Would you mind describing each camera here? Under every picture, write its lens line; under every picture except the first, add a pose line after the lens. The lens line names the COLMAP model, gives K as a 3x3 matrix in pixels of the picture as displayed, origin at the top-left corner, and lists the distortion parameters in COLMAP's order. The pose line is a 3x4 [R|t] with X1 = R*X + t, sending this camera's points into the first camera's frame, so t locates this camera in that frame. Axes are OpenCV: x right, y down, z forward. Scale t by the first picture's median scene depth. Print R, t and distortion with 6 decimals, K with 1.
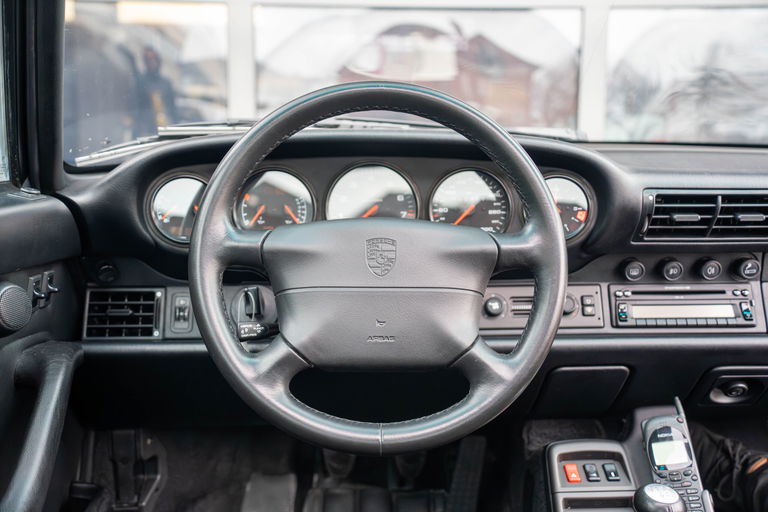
lens RADIAL K [[788.3, 0, 381.3], [0, 788.3, 255.1], [0, 0, 1]] dist [0.076762, 0.000000]
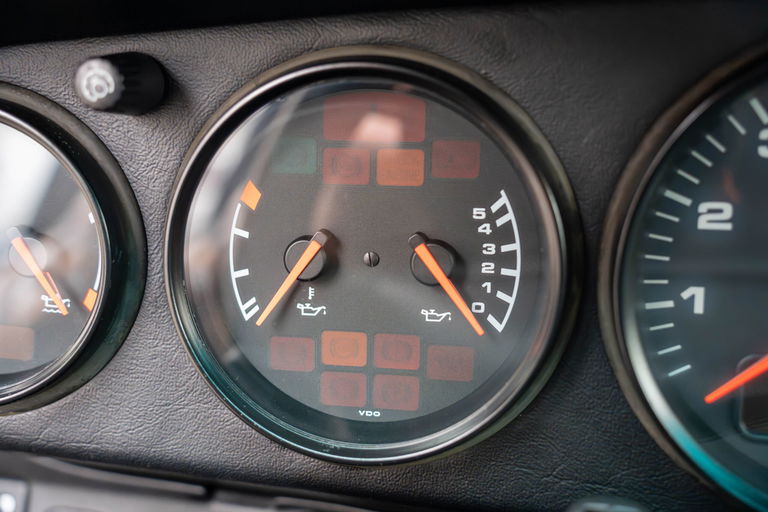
lens RADIAL K [[916.1, 0, 384.0], [0, 916.1, 255.6], [0, 0, 1]] dist [0.040552, 0.000000]
pose [[0.943513, 0.070508, -0.323747, -0.049599], [-0.021902, 0.988231, 0.151395, -0.091664], [0.330611, -0.135752, 0.933953, 0.739214]]
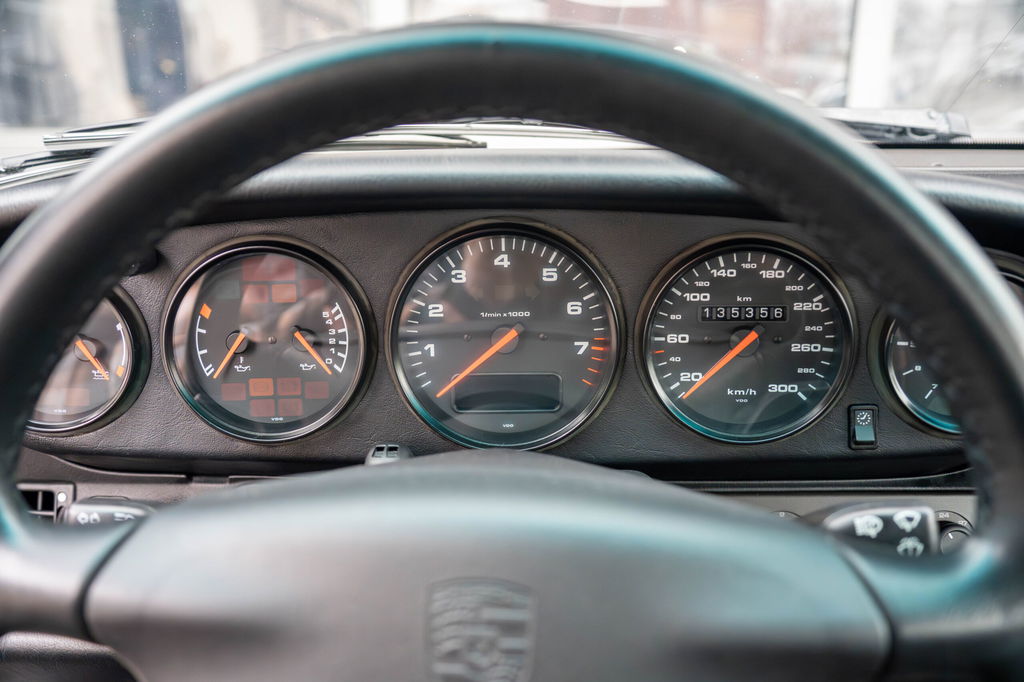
lens RADIAL K [[823.2, 0, 504.2], [0, 823.2, 349.0], [0, 0, 1]] dist [-0.036678, 0.024909]
pose [[0.996306, 0.015295, -0.084497, 0.023951], [-0.000147, 0.984312, 0.176434, -0.124423], [0.085870, -0.175770, 0.980679, 0.557945]]
